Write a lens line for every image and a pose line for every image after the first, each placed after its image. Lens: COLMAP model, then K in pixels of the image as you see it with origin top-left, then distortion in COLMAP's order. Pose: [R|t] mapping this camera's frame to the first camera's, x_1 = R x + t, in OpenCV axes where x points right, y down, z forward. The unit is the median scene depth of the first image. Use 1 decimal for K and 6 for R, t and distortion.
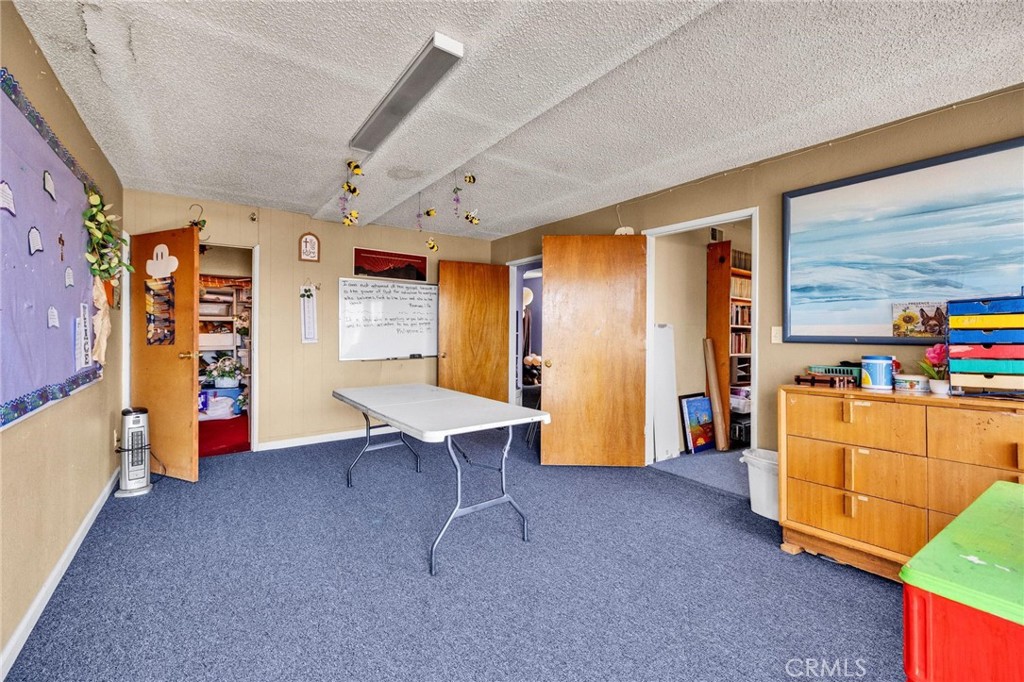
lens RADIAL K [[435.4, 0, 516.4], [0, 435.4, 334.0], [0, 0, 1]] dist [-0.002177, 0.000674]
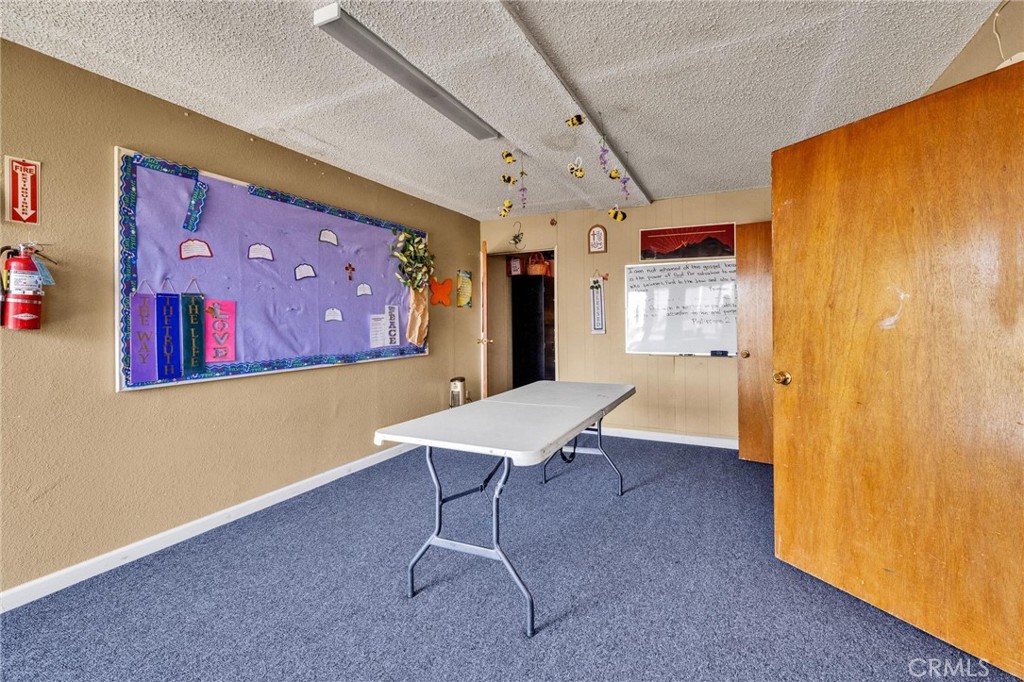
lens RADIAL K [[435.4, 0, 514.1], [0, 435.4, 317.5], [0, 0, 1]] dist [-0.002177, 0.000674]
pose [[0.476427, -0.014098, -0.879101, 0.343195], [-0.000222, 0.999869, -0.016155, -0.000641], [0.879214, 0.007892, 0.476361, 0.374224]]
